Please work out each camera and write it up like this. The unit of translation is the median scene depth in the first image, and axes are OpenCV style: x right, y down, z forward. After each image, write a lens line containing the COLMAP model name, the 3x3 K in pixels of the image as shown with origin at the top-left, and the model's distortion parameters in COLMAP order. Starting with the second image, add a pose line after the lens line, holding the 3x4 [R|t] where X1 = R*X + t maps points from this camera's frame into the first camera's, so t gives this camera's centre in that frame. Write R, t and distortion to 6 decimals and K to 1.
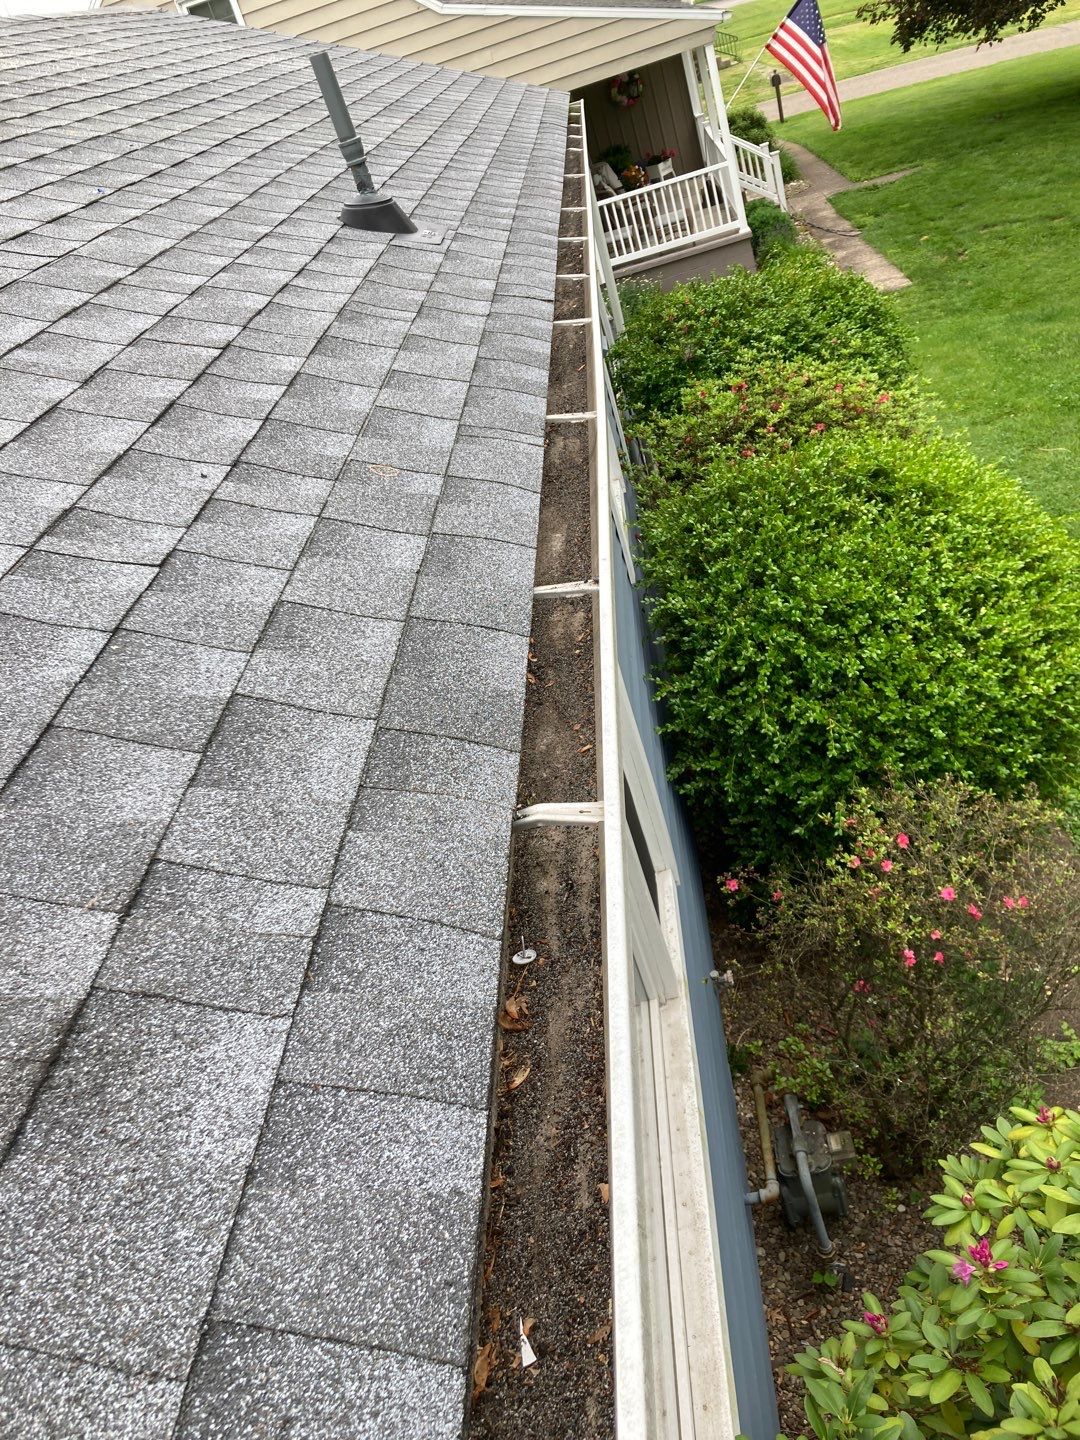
lens RADIAL K [[1218.1, 0, 561.2], [0, 1218.1, 718.2], [0, 0, 1]] dist [-0.004992, 0.062623]
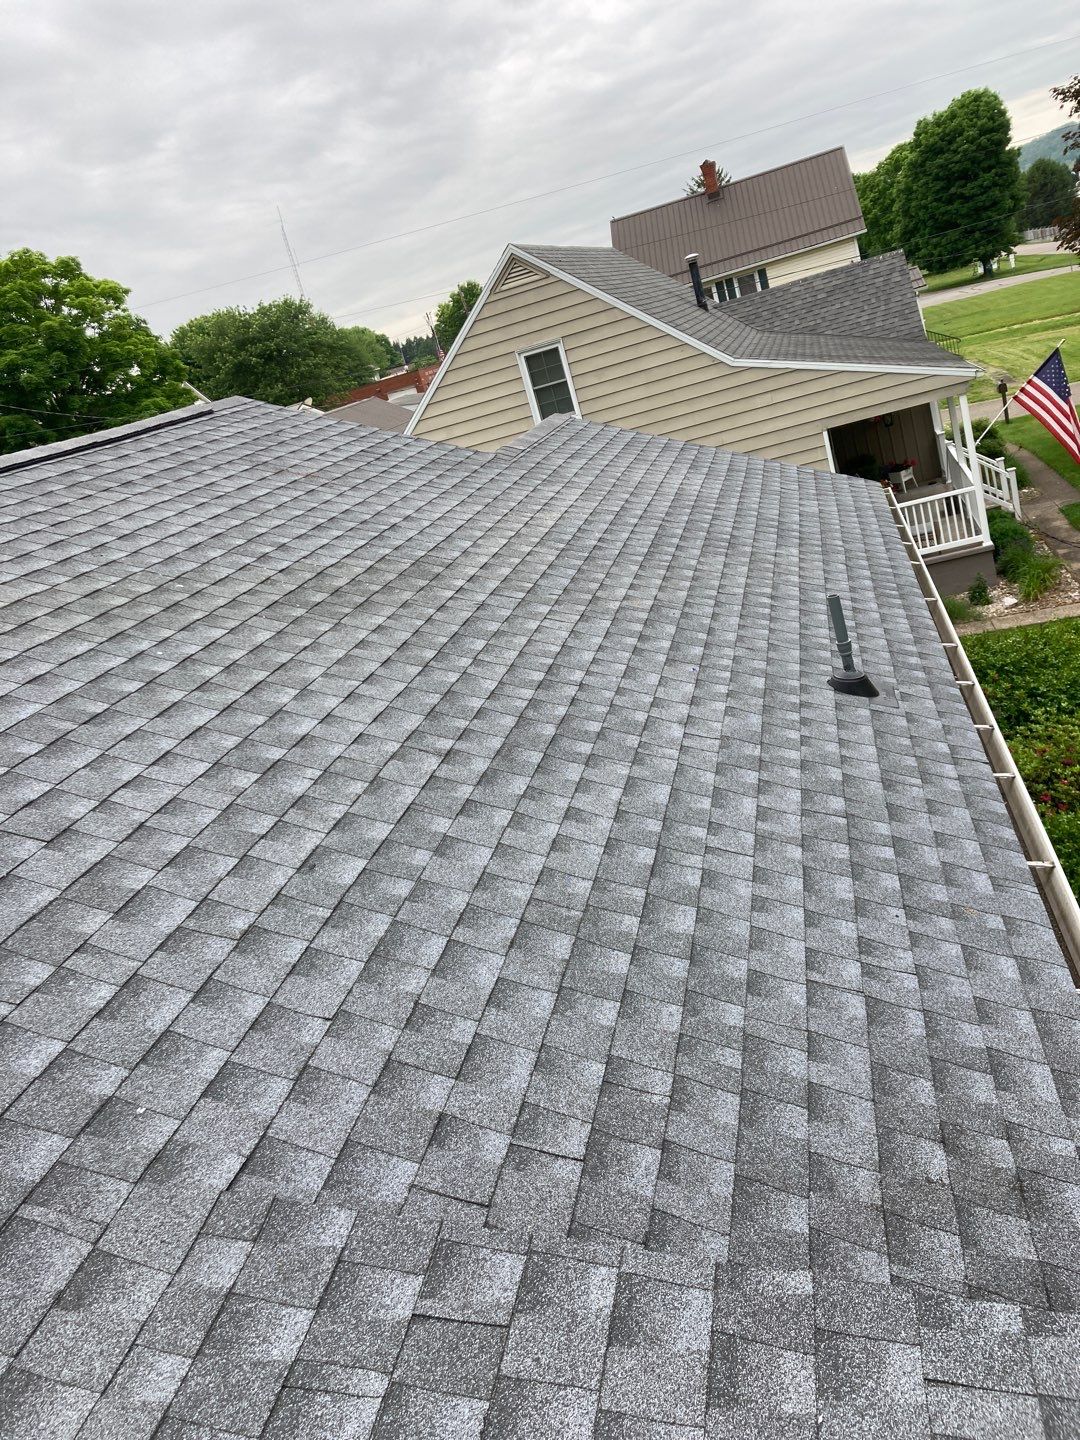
lens RADIAL K [[1218.1, 0, 561.2], [0, 1218.1, 718.2], [0, 0, 1]] dist [-0.004992, 0.062623]
pose [[0.986396, 0.064790, -0.151079, -0.056784], [-0.090990, 0.980614, -0.173541, -0.011749], [0.136907, 0.184927, 0.973169, -0.115809]]
